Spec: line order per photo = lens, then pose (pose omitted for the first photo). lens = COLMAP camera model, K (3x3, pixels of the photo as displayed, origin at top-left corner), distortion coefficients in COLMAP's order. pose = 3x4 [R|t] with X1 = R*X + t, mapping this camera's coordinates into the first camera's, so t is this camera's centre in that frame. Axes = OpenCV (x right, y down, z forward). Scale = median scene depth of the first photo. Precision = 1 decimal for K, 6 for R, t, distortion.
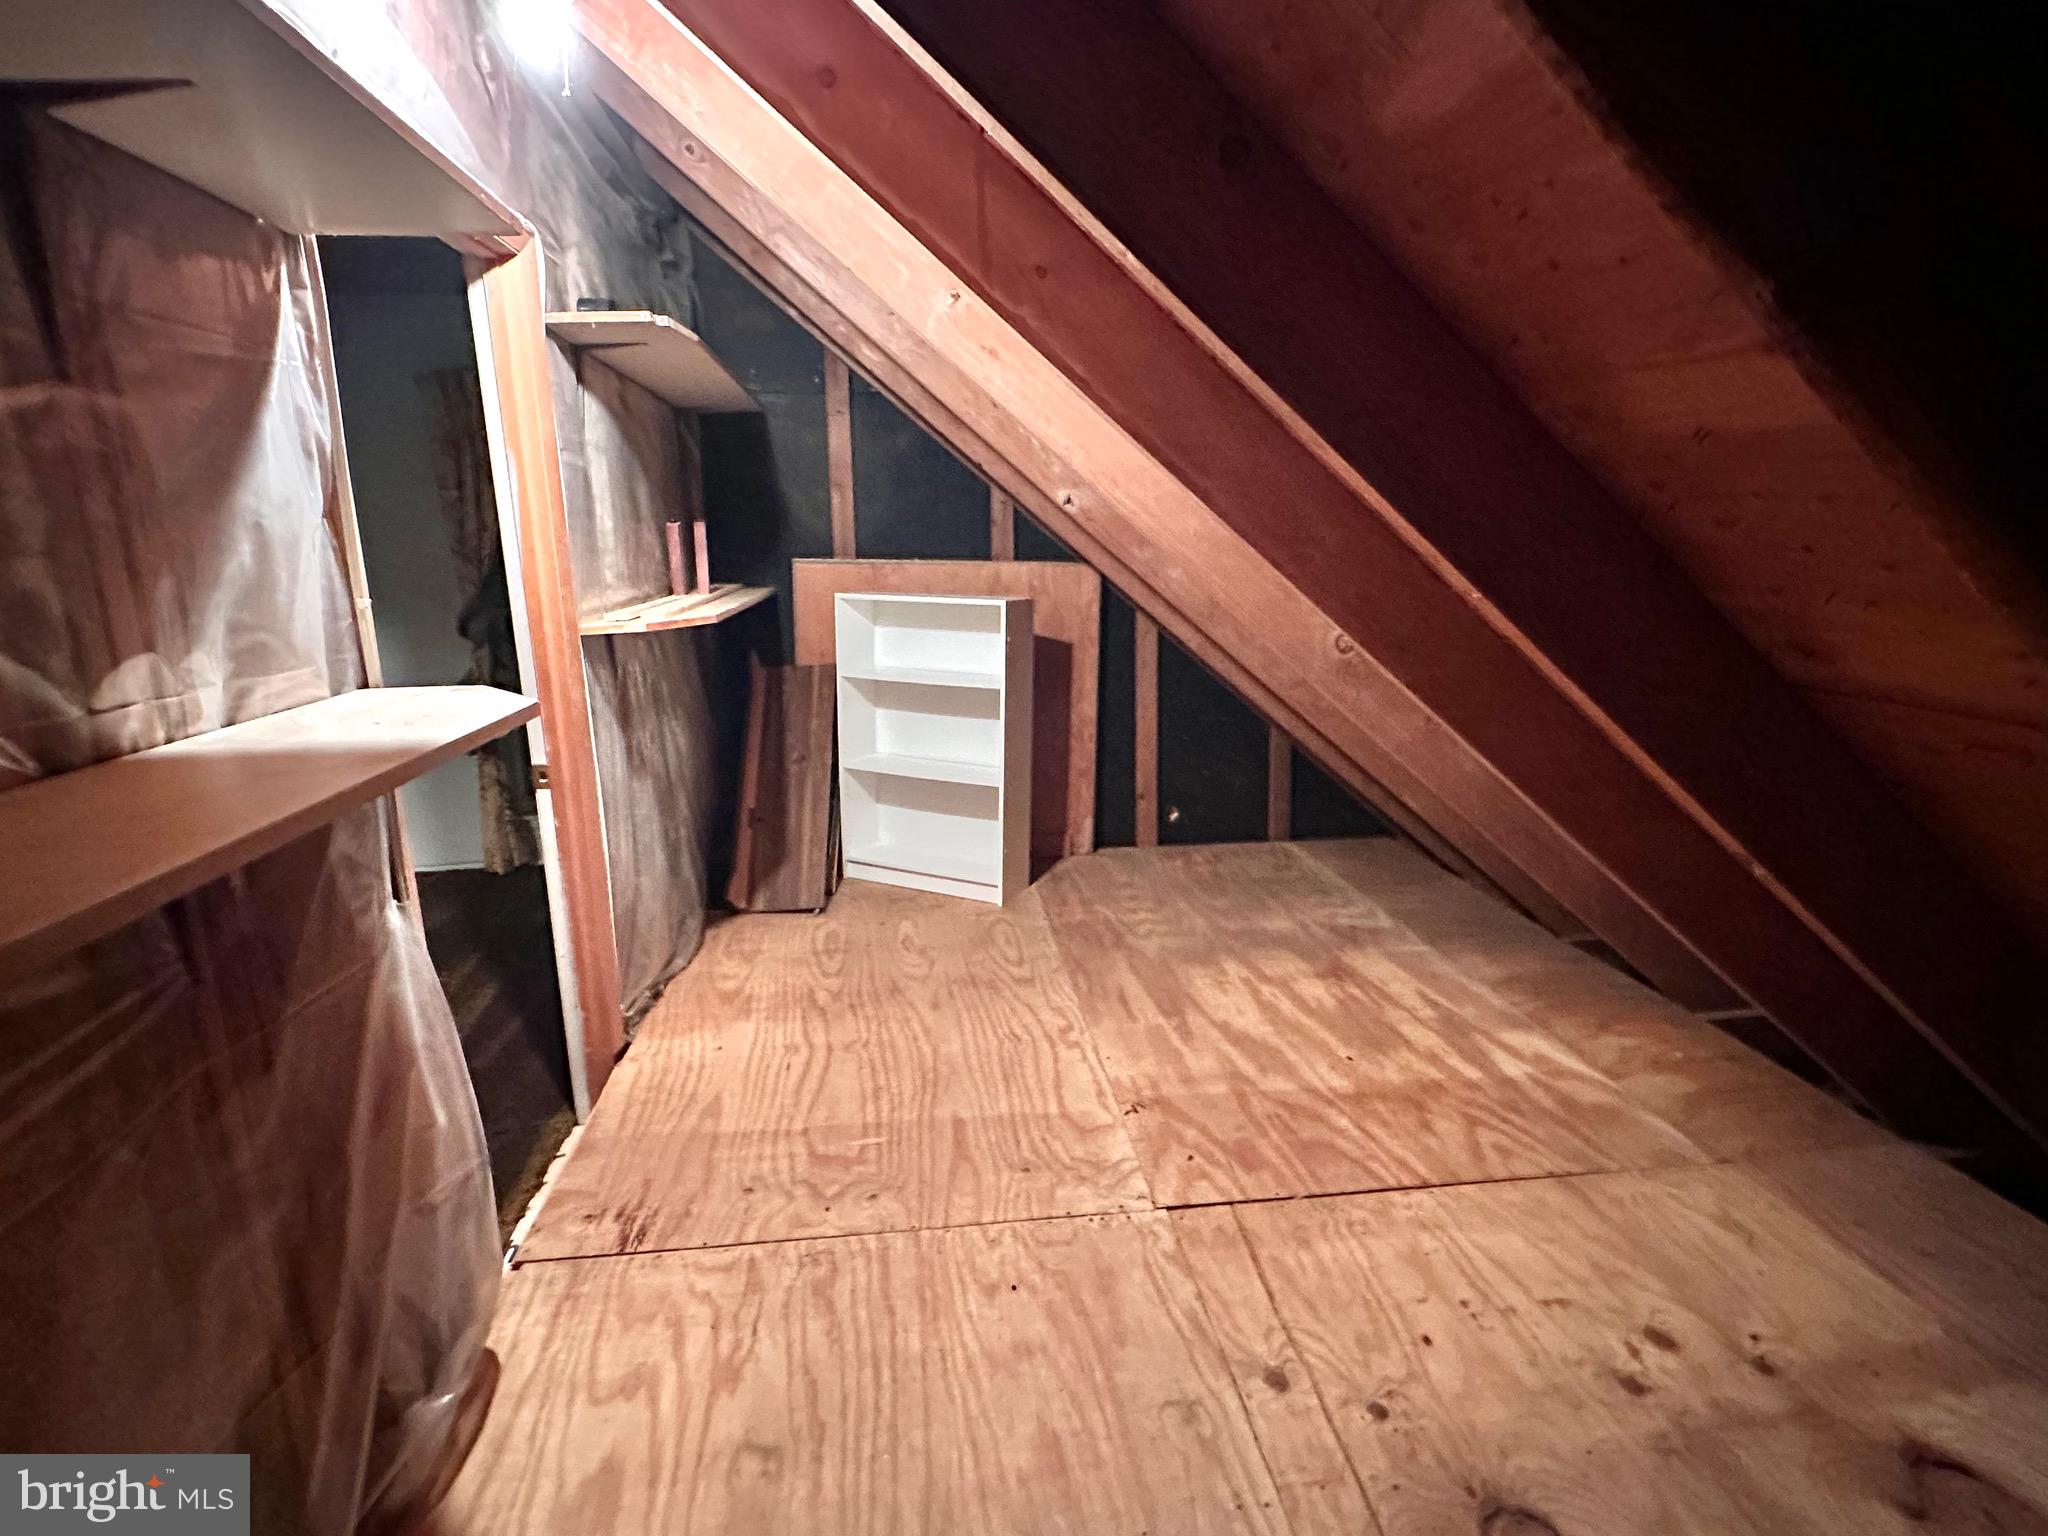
lens RADIAL K [[1008.1, 0, 1020.5], [0, 1008.1, 770.4], [0, 0, 1]] dist [-0.001106, 0.001319]
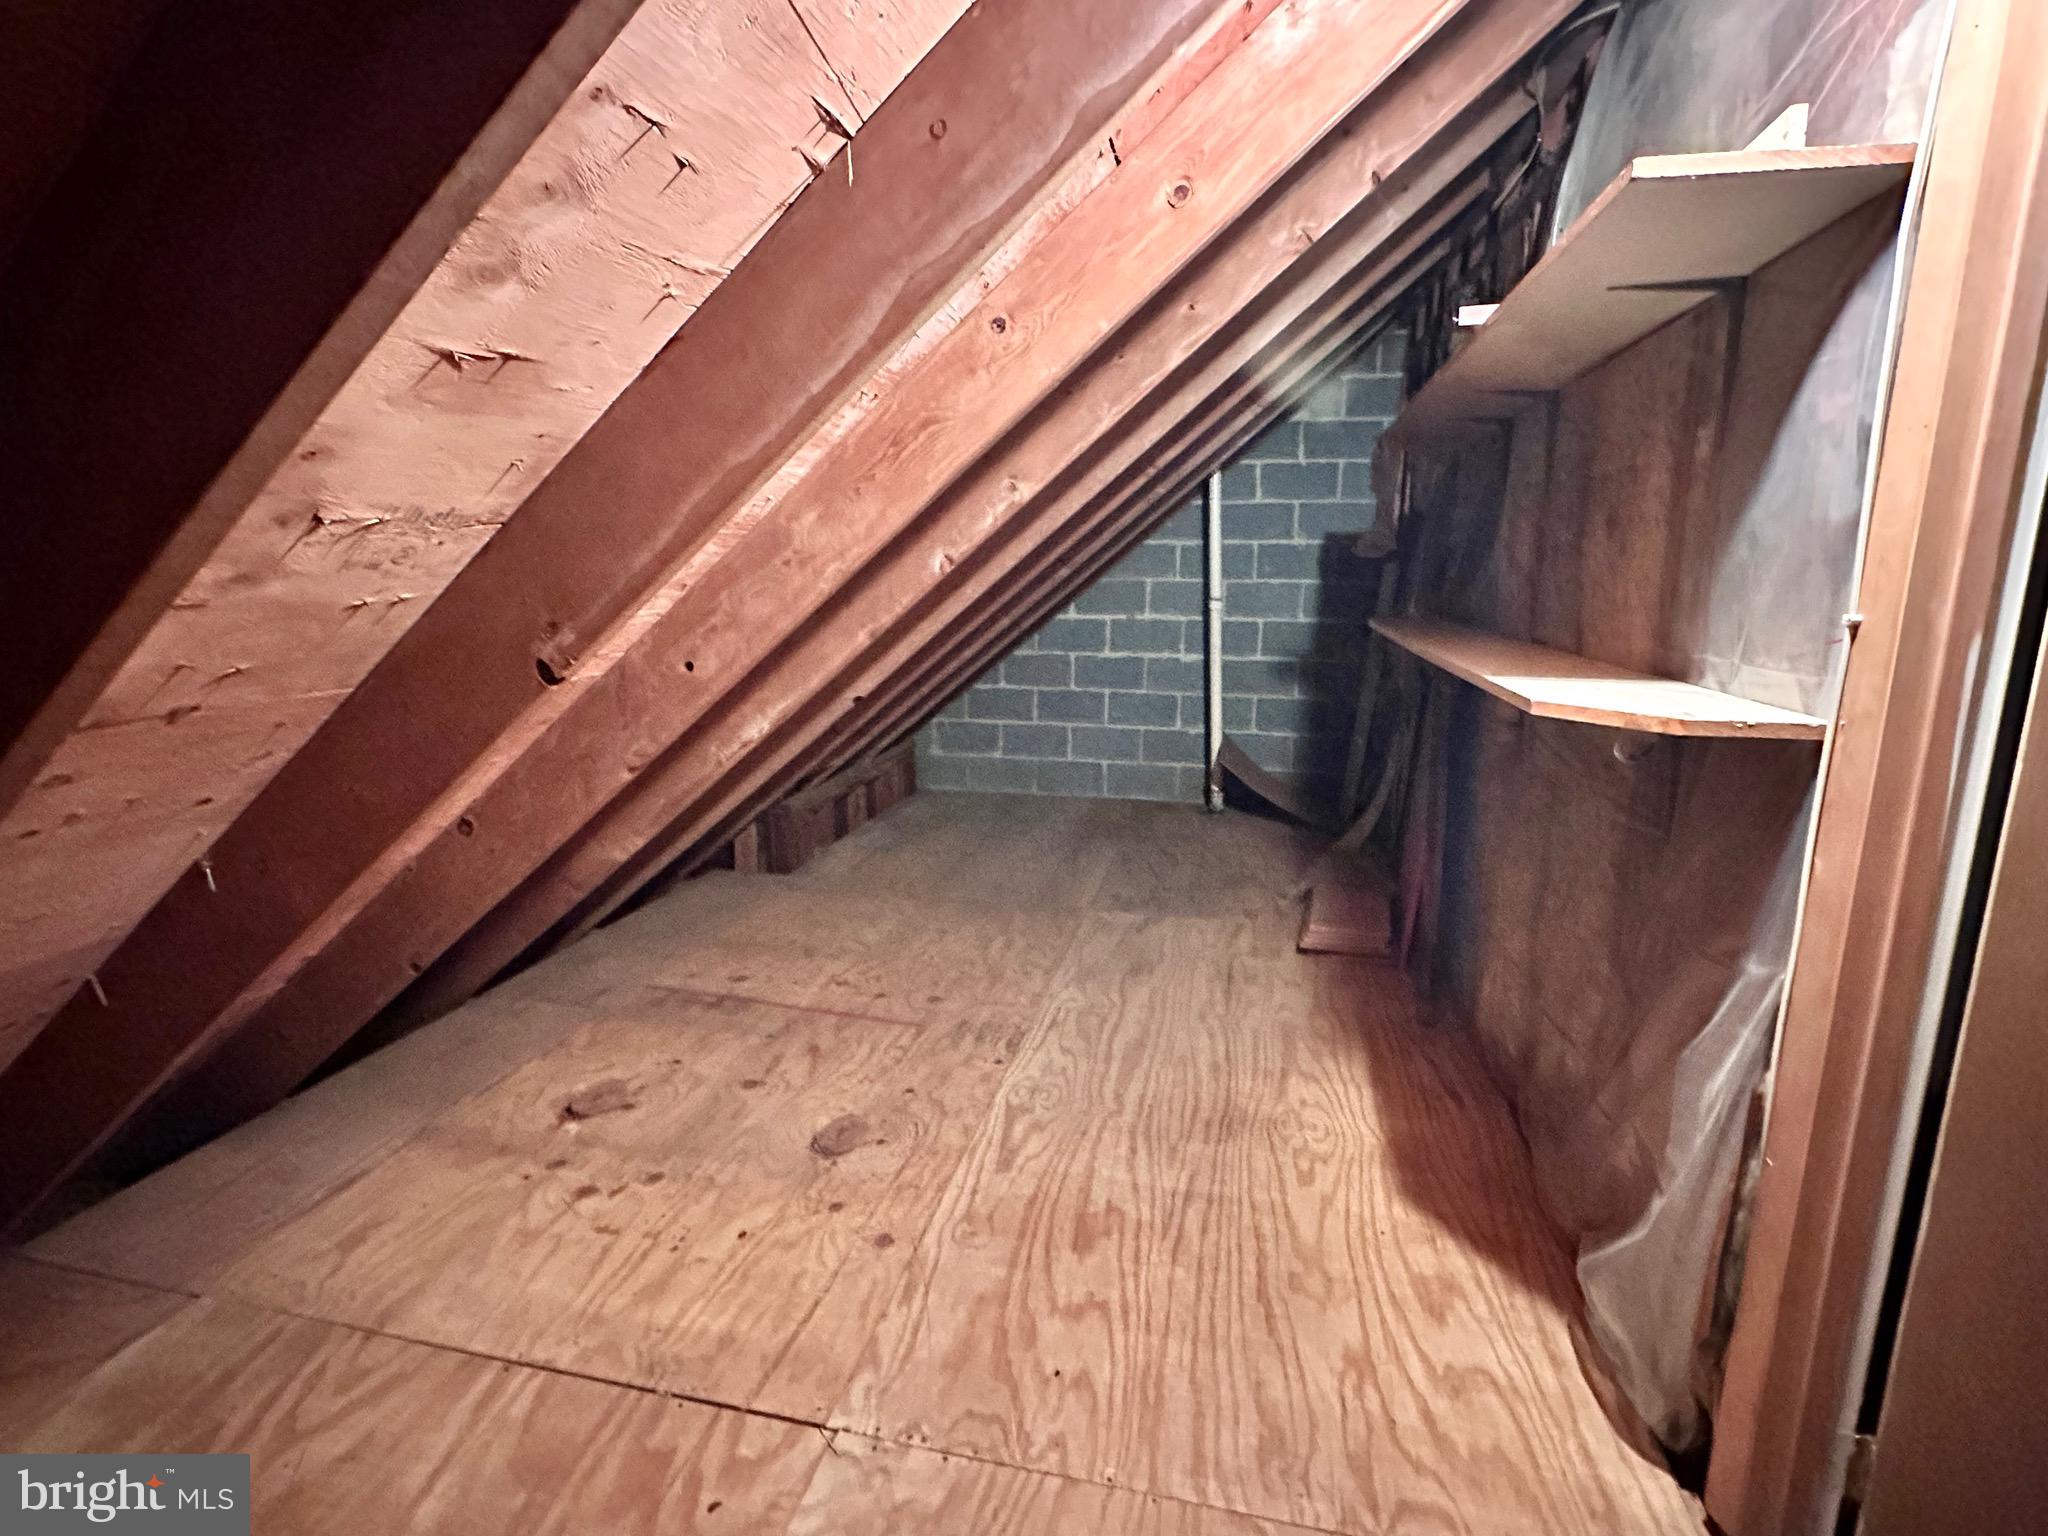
lens RADIAL K [[1008.1, 0, 1022.6], [0, 1008.1, 770.5], [0, 0, 1]] dist [-0.001106, 0.001319]
pose [[-0.941255, -0.061287, 0.332088, -0.243381], [0.083046, 0.911184, 0.403542, -0.348217], [-0.327326, 0.407415, -0.852567, 1.552963]]
